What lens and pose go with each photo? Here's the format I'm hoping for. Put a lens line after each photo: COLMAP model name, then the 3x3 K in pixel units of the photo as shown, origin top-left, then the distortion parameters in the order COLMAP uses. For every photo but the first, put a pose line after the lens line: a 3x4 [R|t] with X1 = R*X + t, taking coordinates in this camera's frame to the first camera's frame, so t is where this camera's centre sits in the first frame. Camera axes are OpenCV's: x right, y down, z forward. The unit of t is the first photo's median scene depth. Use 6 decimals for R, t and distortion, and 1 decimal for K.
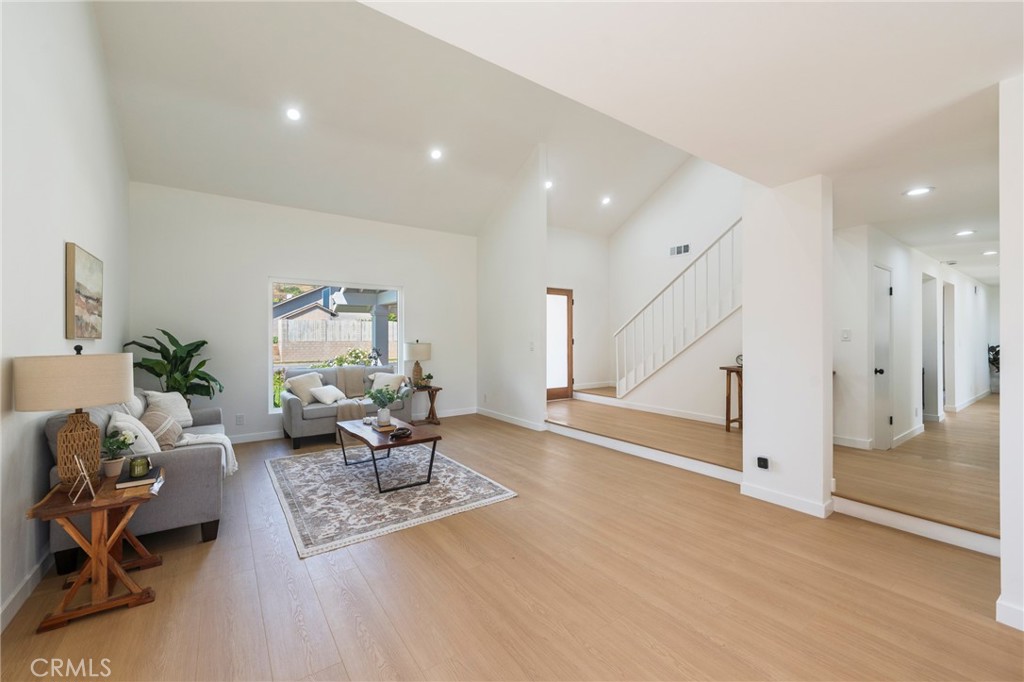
lens RADIAL K [[413.6, 0, 514.0], [0, 413.6, 336.7], [0, 0, 1]] dist [-0.002794, 0.000482]
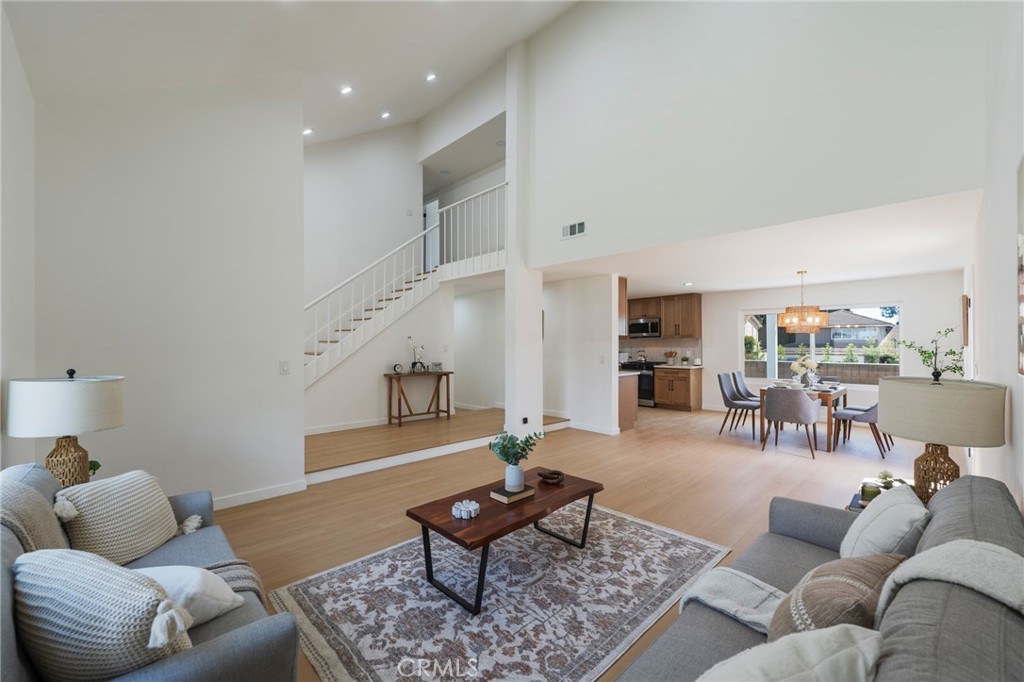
lens RADIAL K [[413.6, 0, 511.0], [0, 413.6, 338.2], [0, 0, 1]] dist [-0.002794, 0.000482]
pose [[-0.143400, 0.013934, 0.989567, -0.823279], [-0.001558, 0.999896, -0.014305, -0.017436], [-0.989664, -0.003593, -0.143363, 0.928629]]
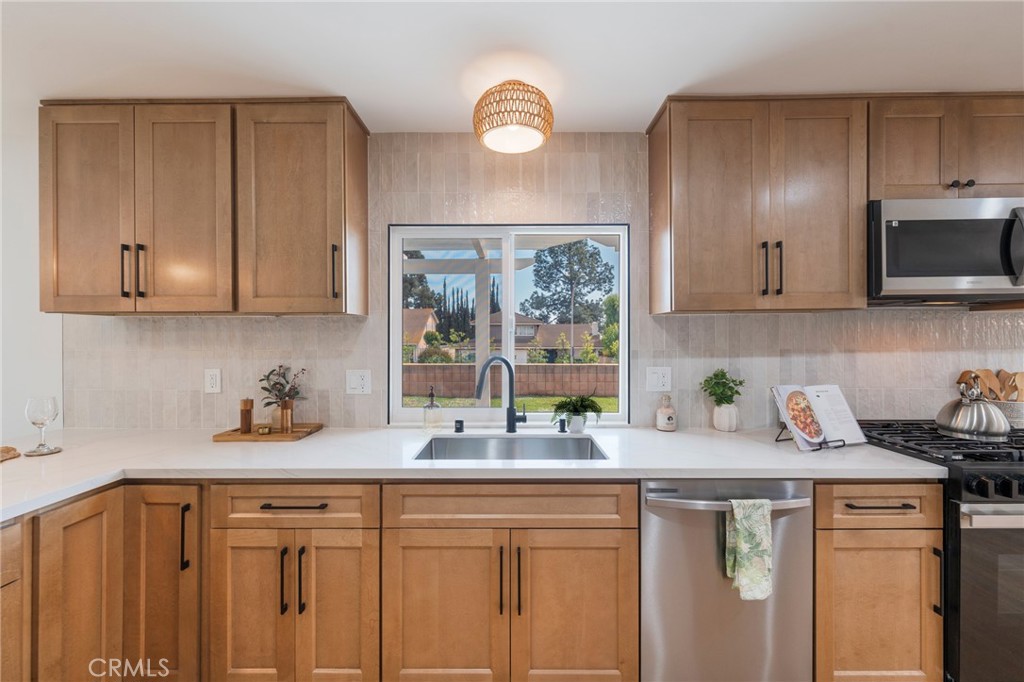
lens RADIAL K [[443.5, 0, 518.2], [0, 443.5, 329.1], [0, 0, 1]] dist [0.006104, -0.000158]
pose [[-0.815736, 0.000959, 0.578424, 1.150254], [-0.000031, 0.999999, -0.001701, -0.026792], [-0.578425, -0.001405, -0.815735, 0.561142]]
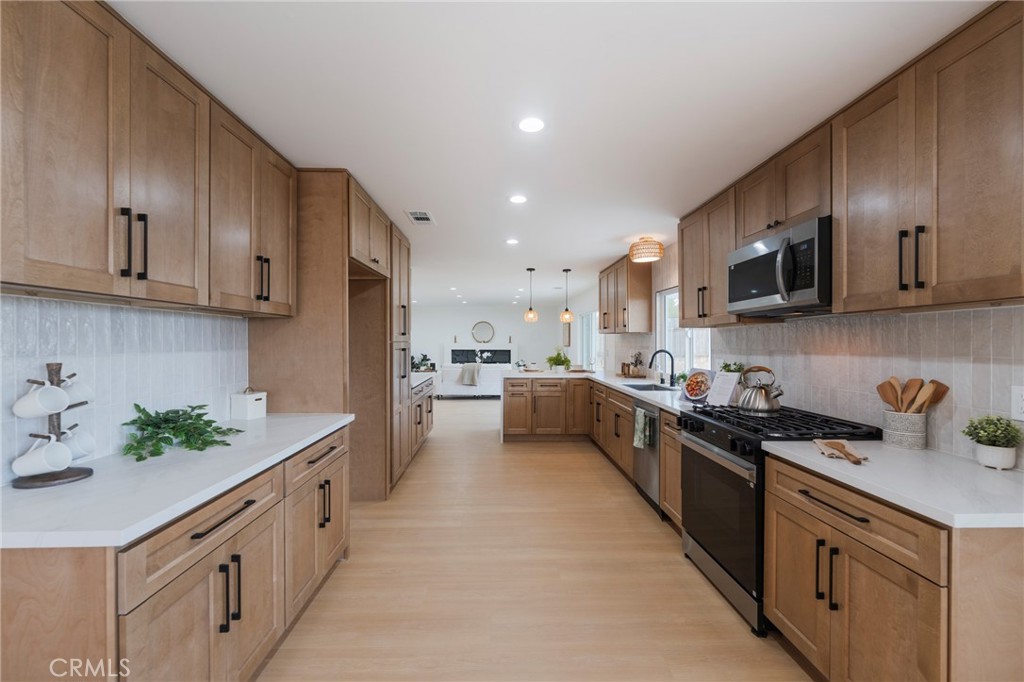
lens RADIAL K [[413.6, 0, 512.3], [0, 413.6, 343.6], [0, 0, 1]] dist [-0.002794, 0.000482]
pose [[0.544685, -0.002331, 0.838638, 0.483238], [-0.005772, 0.999962, 0.006528, -0.018081], [-0.838621, -0.008396, 0.544651, -0.001825]]
